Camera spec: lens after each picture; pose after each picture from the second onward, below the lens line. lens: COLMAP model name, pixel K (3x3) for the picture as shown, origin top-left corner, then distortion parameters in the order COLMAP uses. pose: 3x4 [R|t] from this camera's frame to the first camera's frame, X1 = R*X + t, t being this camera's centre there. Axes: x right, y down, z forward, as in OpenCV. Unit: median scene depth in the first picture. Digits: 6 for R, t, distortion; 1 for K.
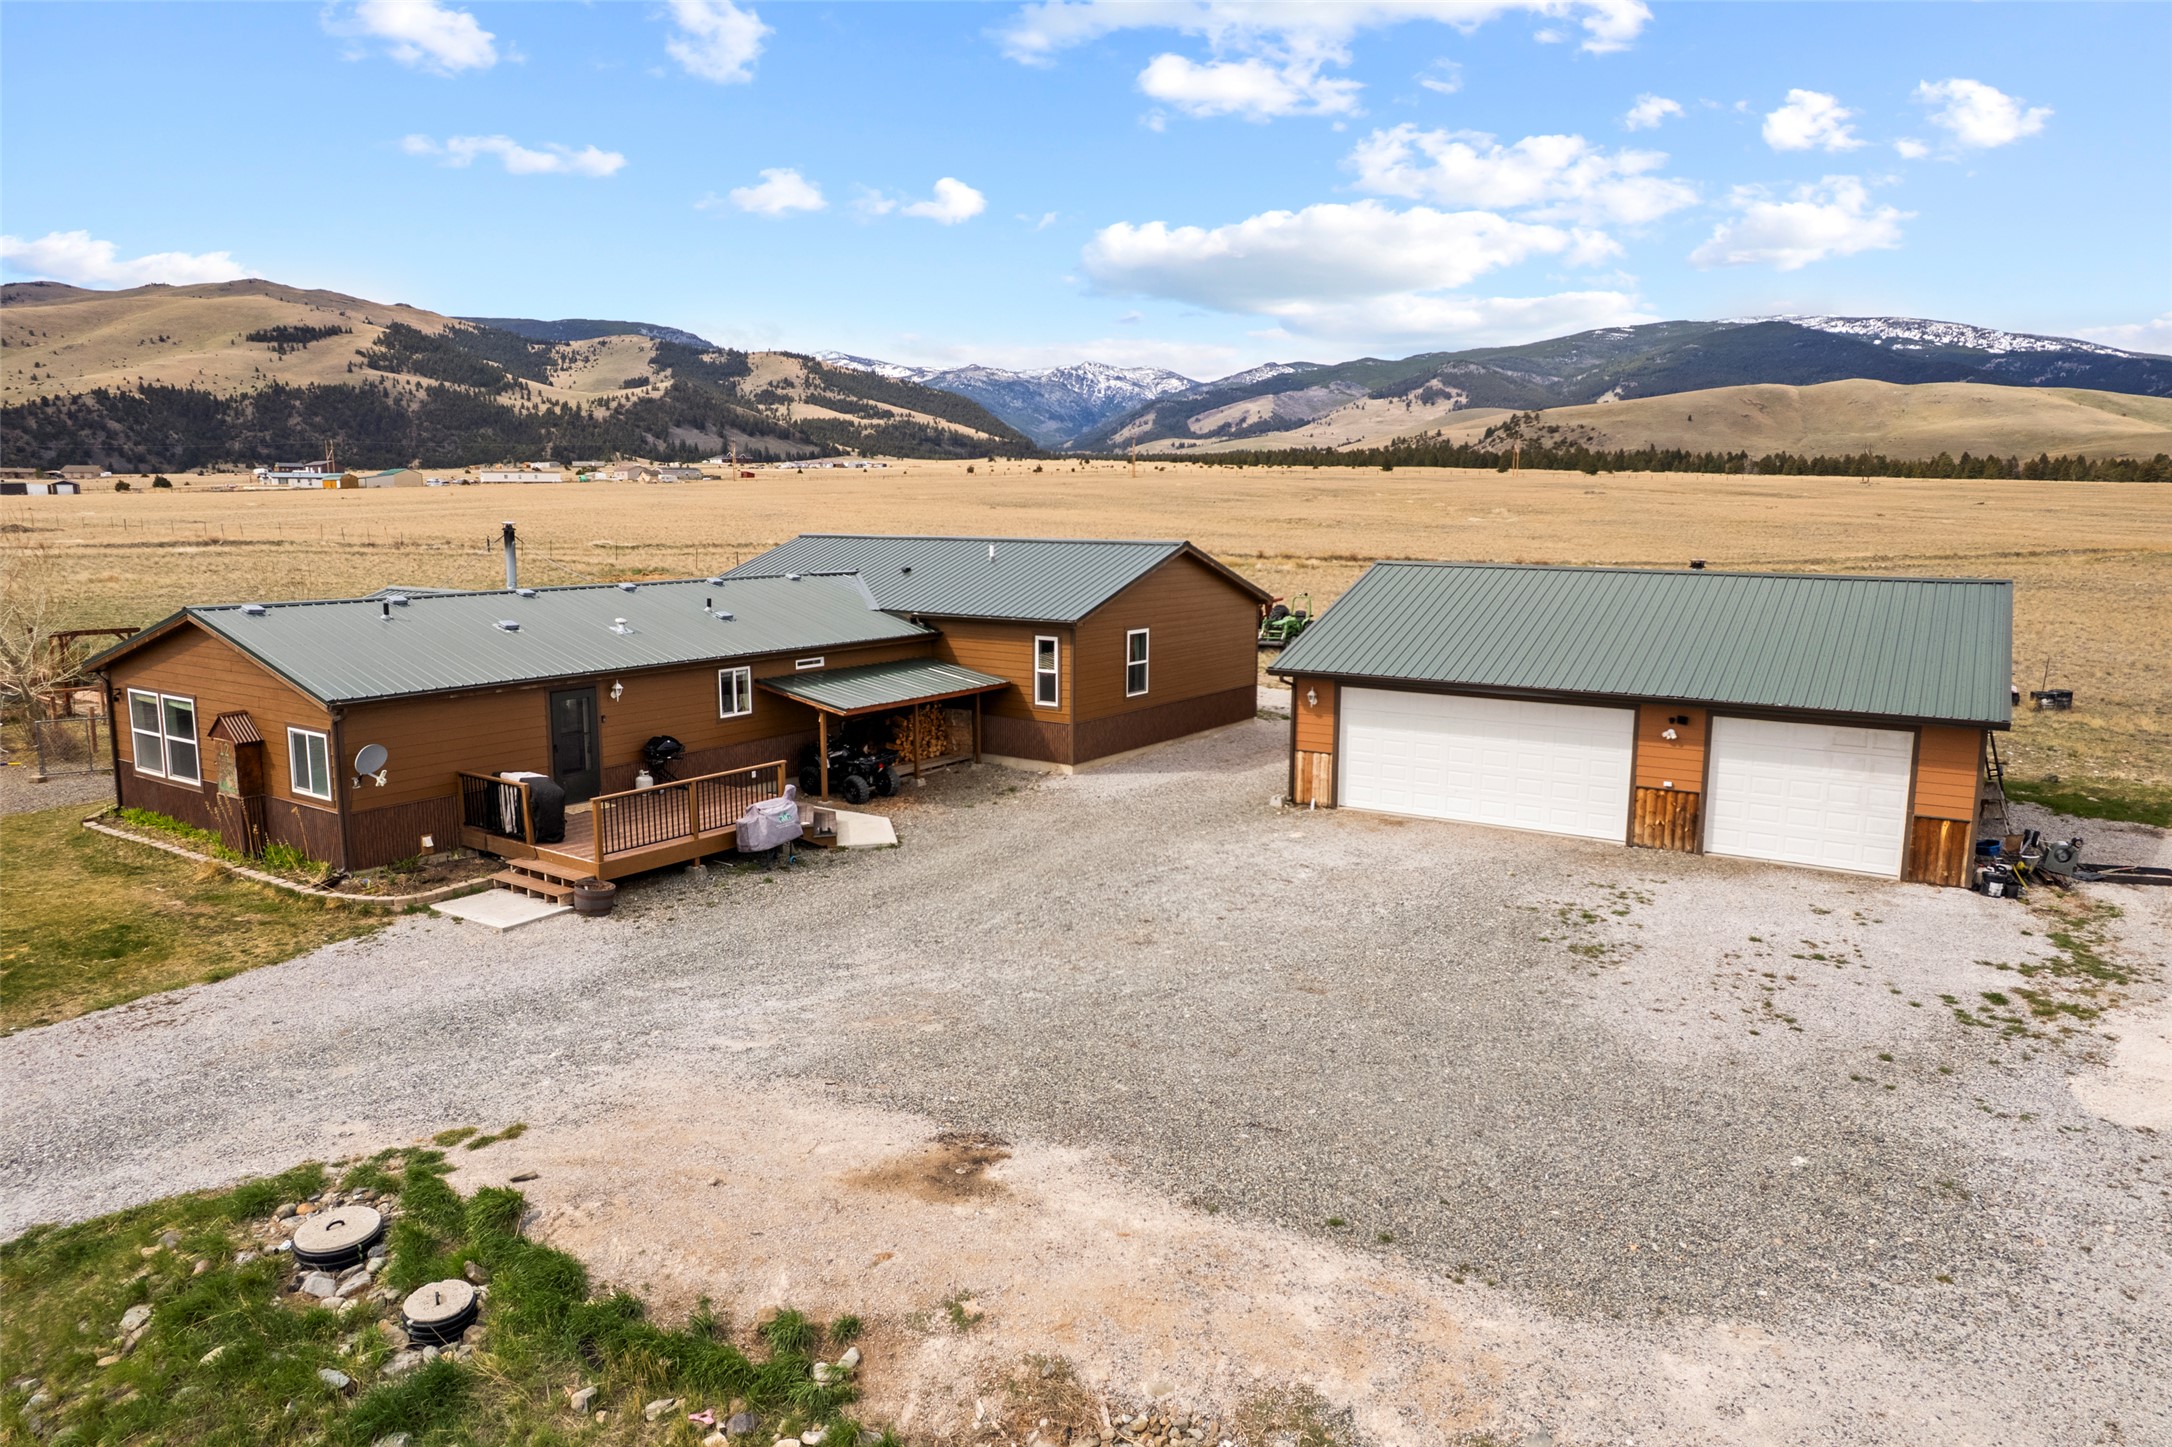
lens RADIAL K [[1393.3, 0, 1089.5], [0, 1393.3, 721.5], [0, 0, 1]] dist [-0.083477, 0.077222]
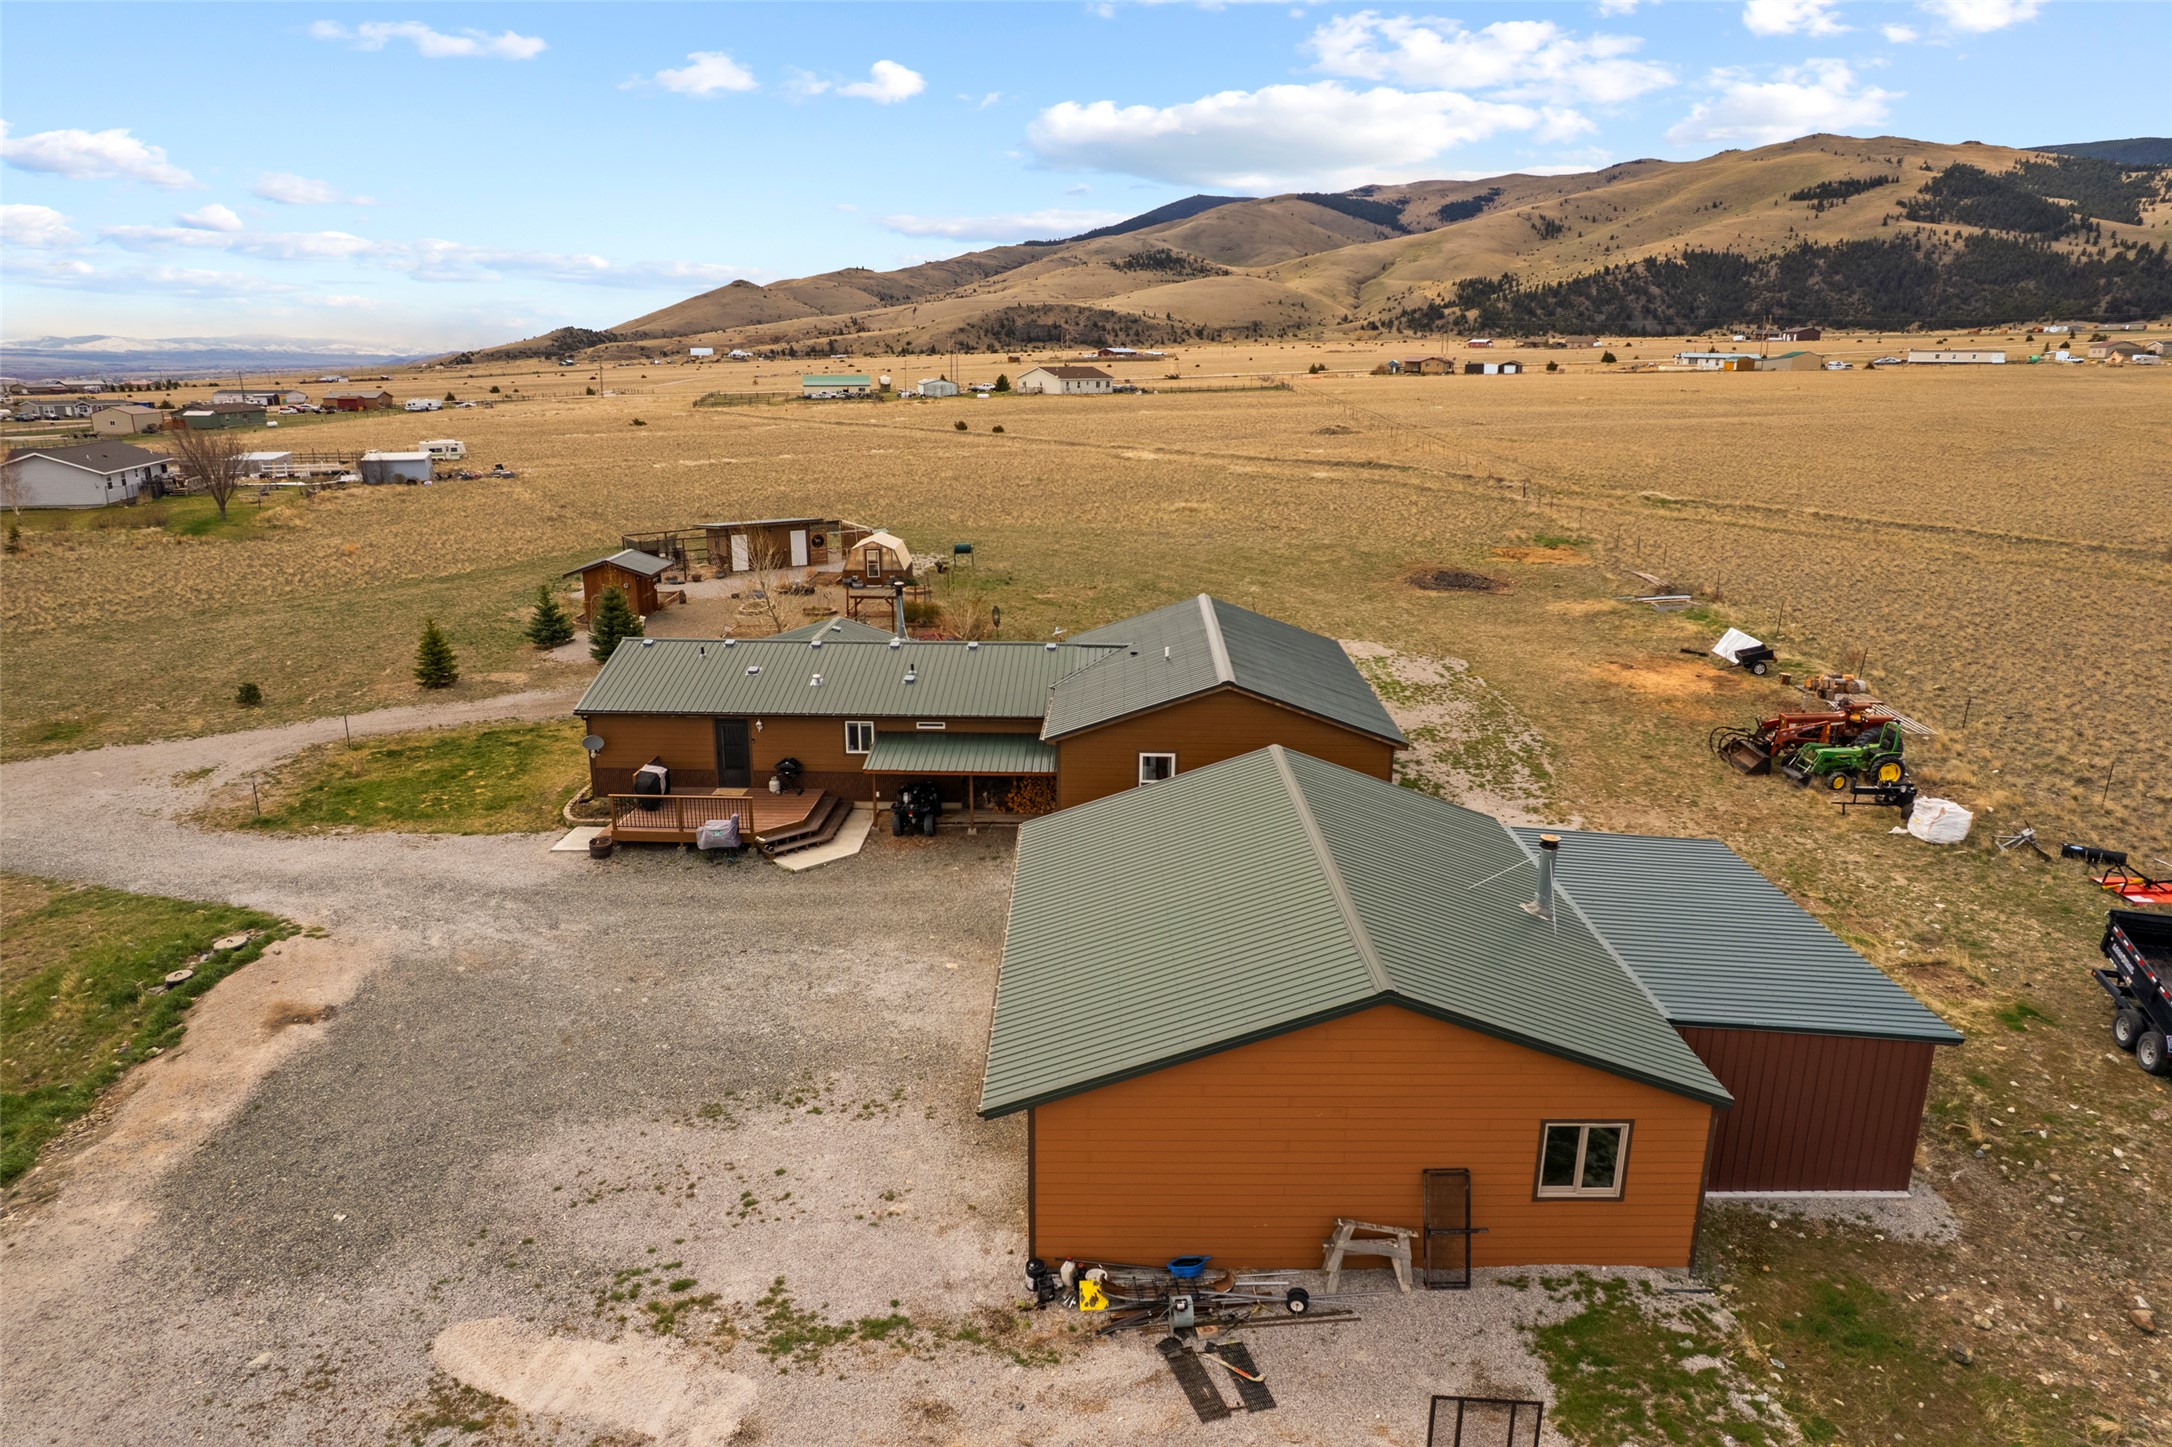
lens RADIAL K [[1393.3, 0, 1089.5], [0, 1393.3, 721.5], [0, 0, 1]] dist [-0.083477, 0.077222]
pose [[0.537759, 0.218488, -0.814297, 0.287235], [-0.134786, 0.975694, 0.172781, -0.087474], [0.832255, 0.016841, 0.554137, 0.106255]]
